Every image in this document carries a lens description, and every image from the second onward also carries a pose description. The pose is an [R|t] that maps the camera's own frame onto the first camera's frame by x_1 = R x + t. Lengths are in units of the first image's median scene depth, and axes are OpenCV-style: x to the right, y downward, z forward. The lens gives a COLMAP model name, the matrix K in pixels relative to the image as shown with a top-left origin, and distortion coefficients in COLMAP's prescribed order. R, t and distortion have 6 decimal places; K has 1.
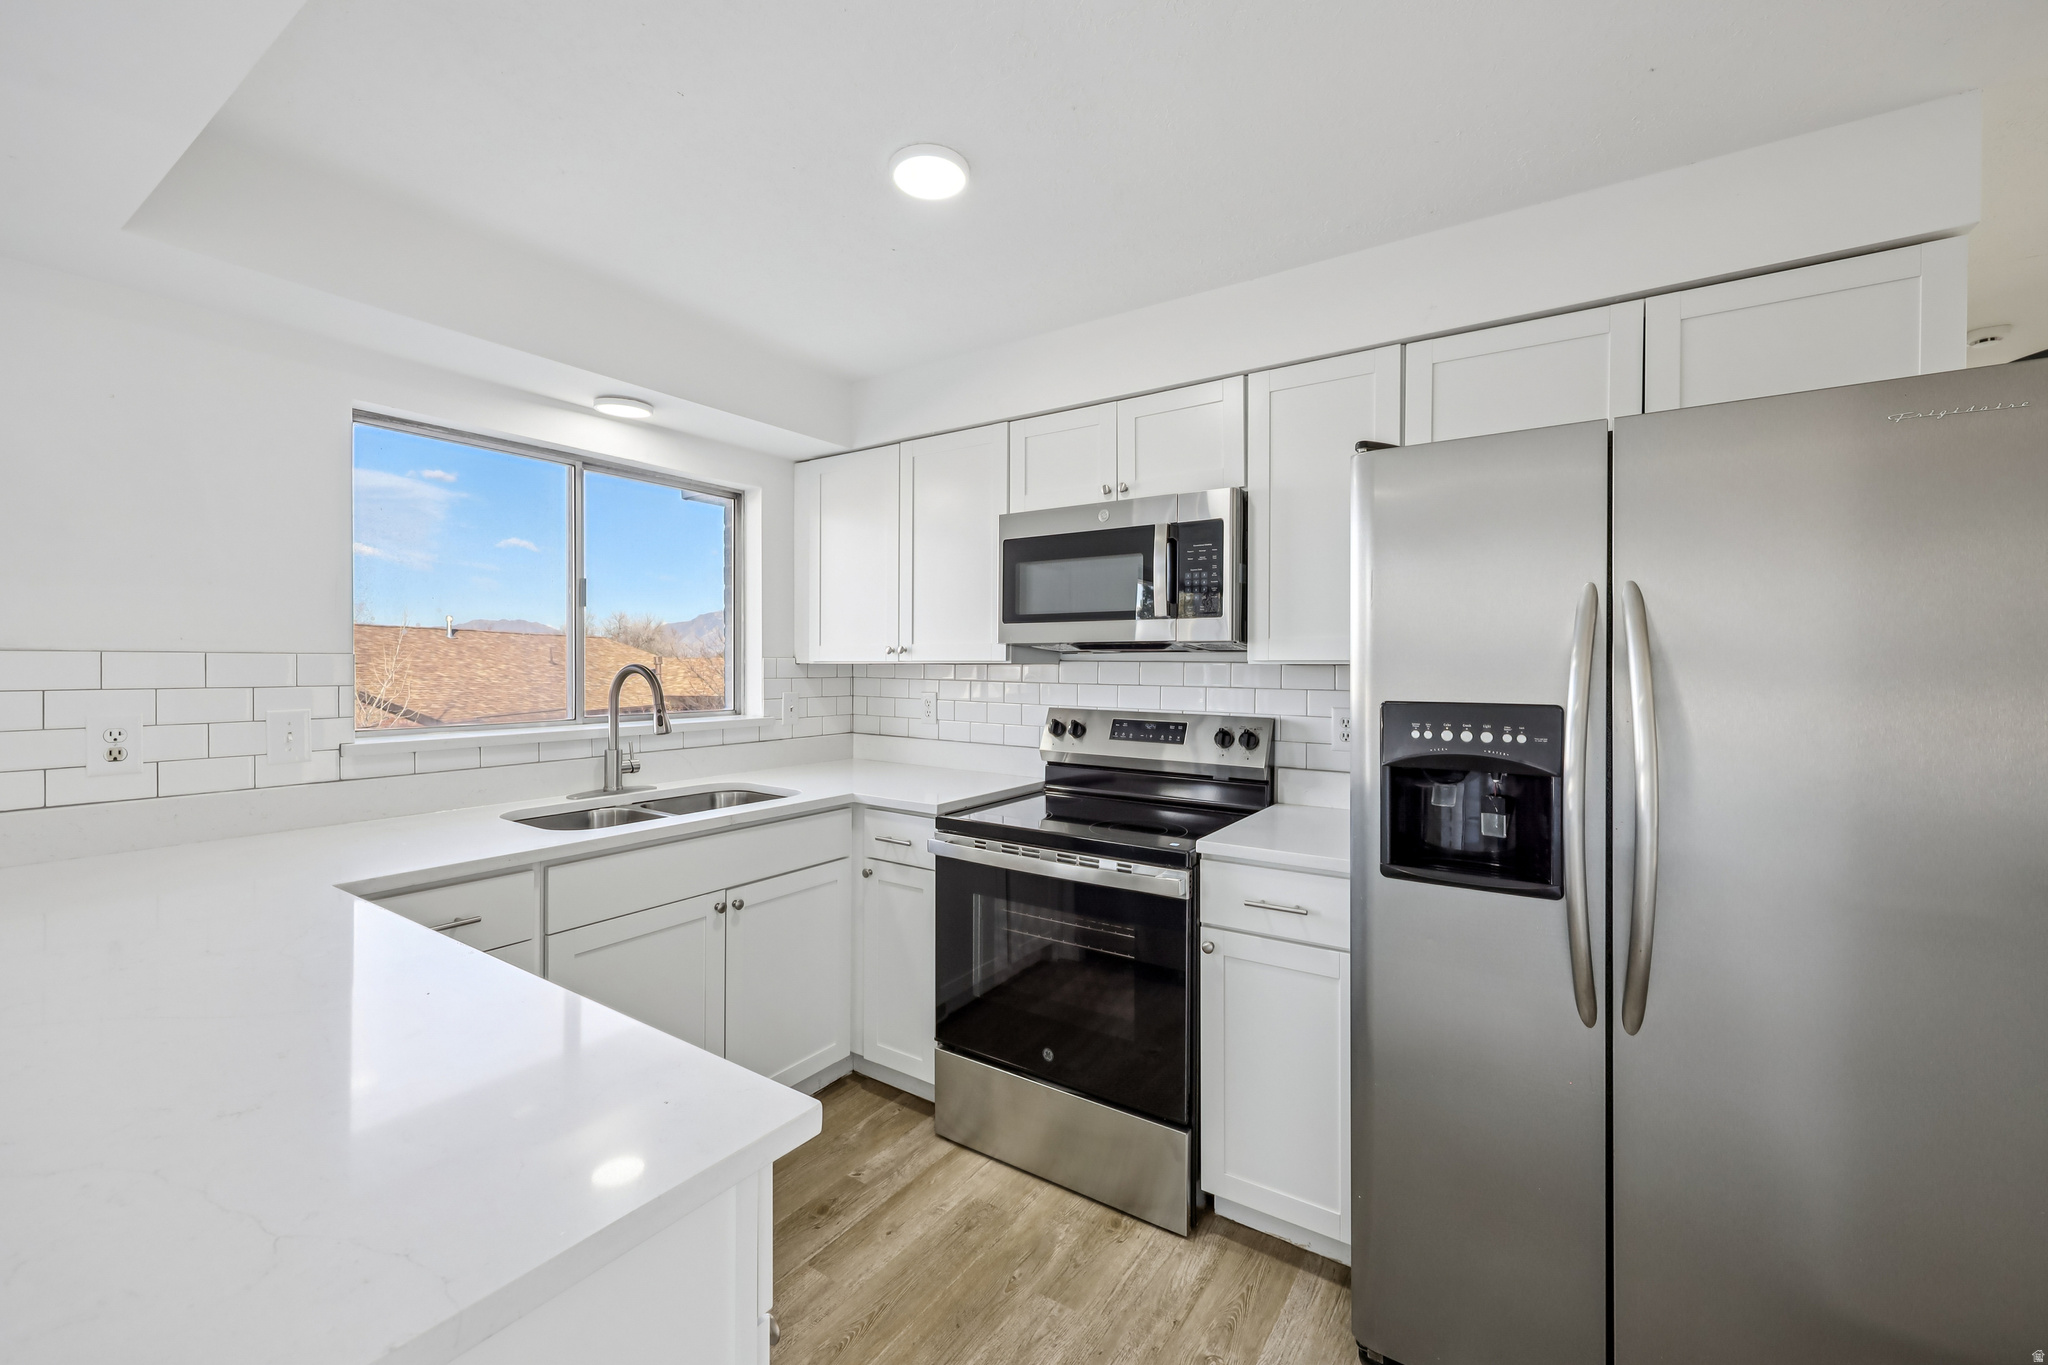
lens RADIAL K [[805.9, 0, 1027.0], [0, 805.9, 662.3], [0, 0, 1]] dist [0.002049, 0.000214]
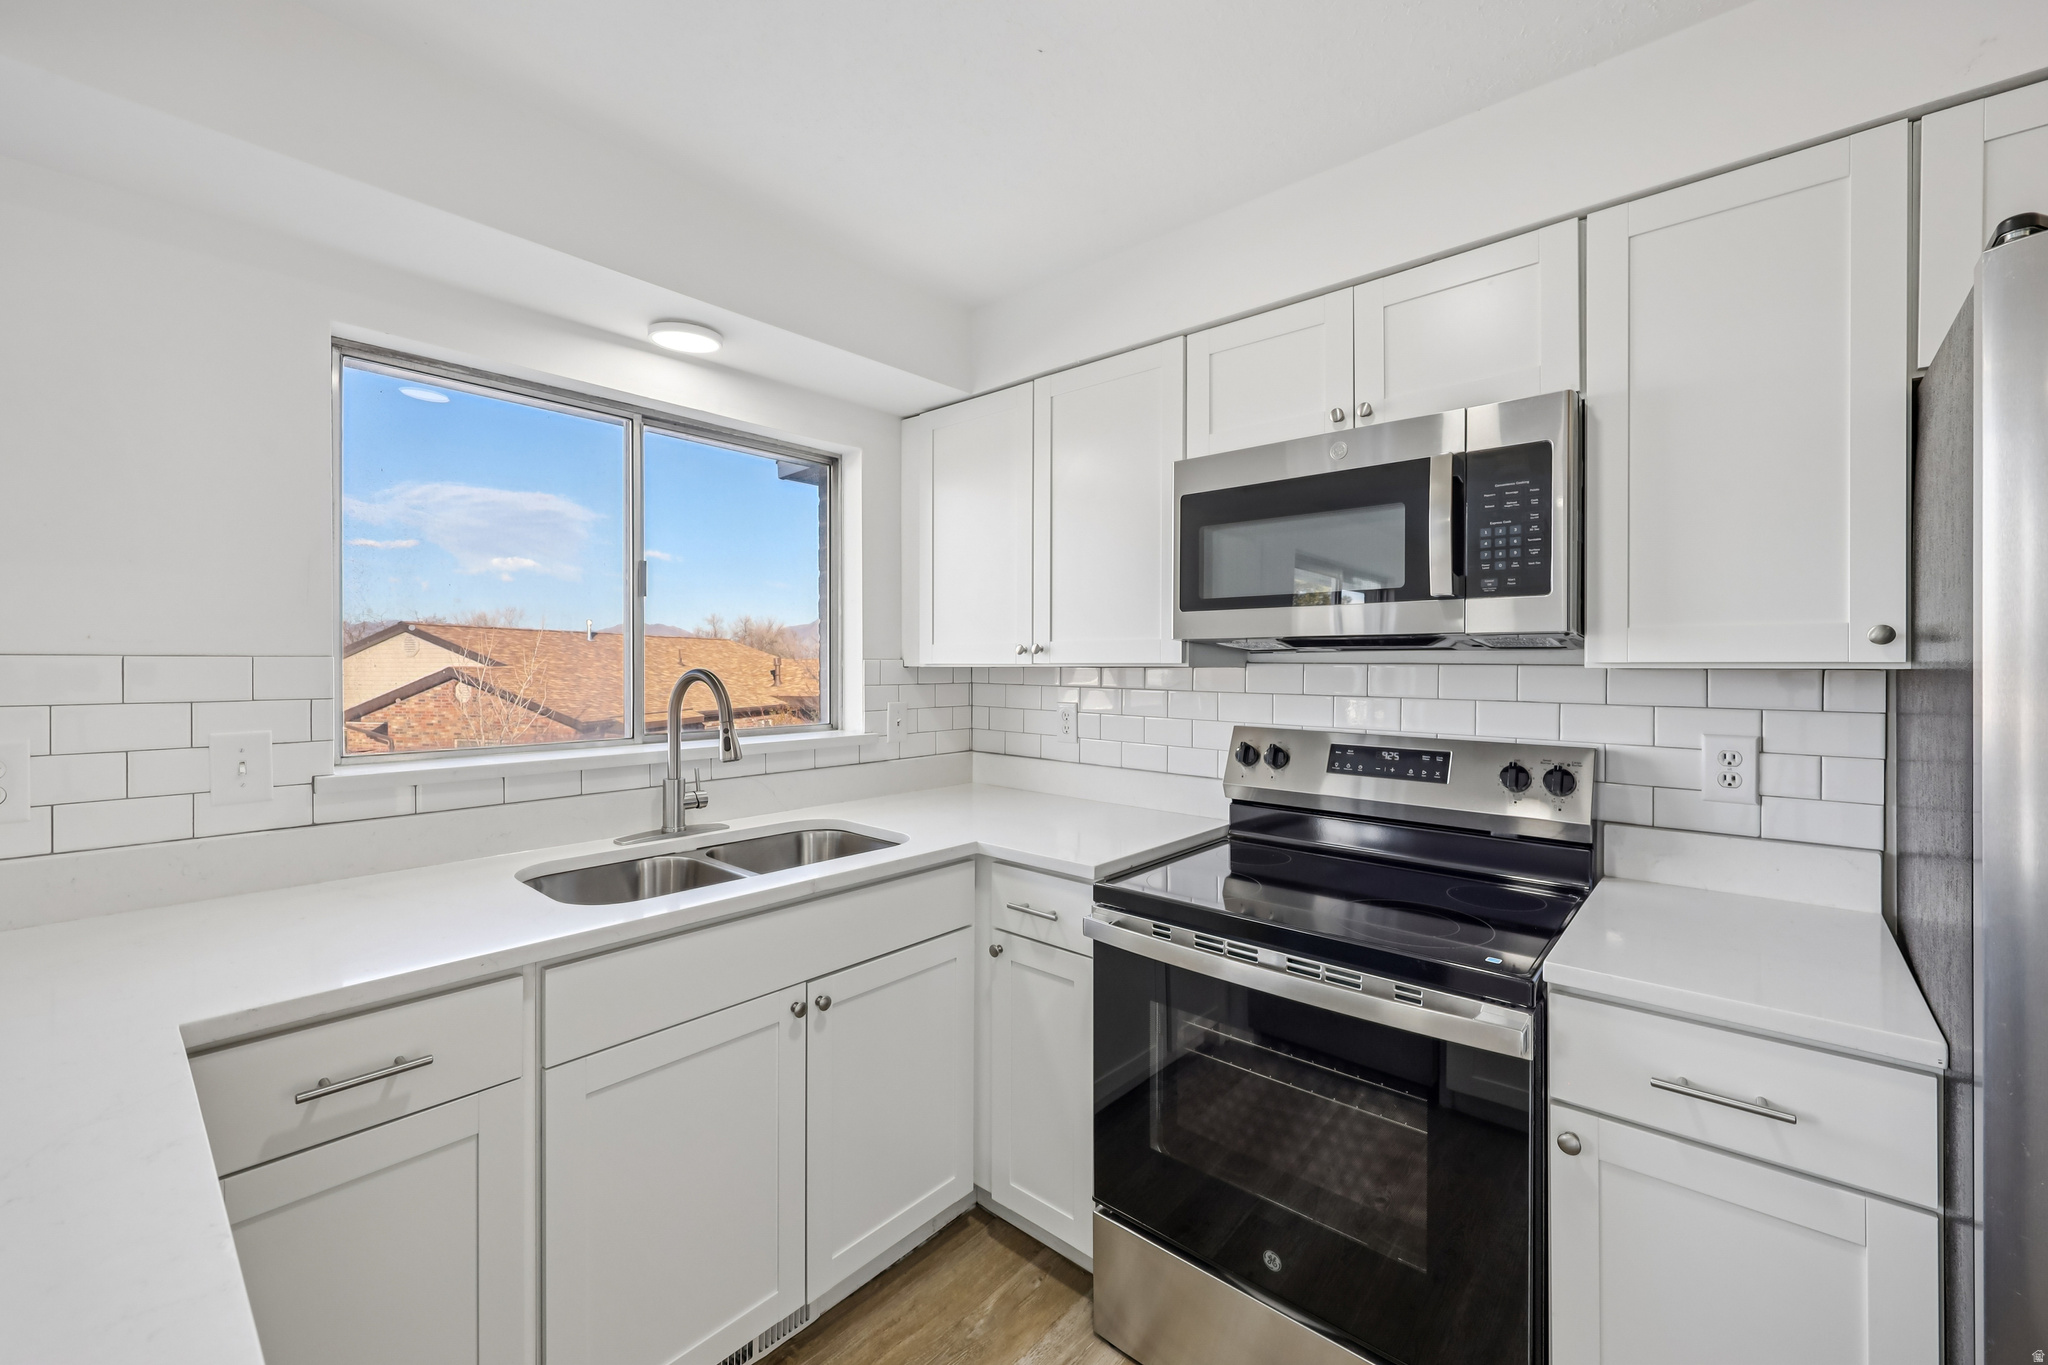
lens RADIAL K [[805.9, 0, 1027.0], [0, 805.9, 662.3], [0, 0, 1]] dist [0.002049, 0.000214]
pose [[0.991227, -0.002293, -0.132151, -0.072490], [0.002246, 0.999997, -0.000503, -0.002751], [0.132152, 0.000202, 0.991229, 0.273247]]
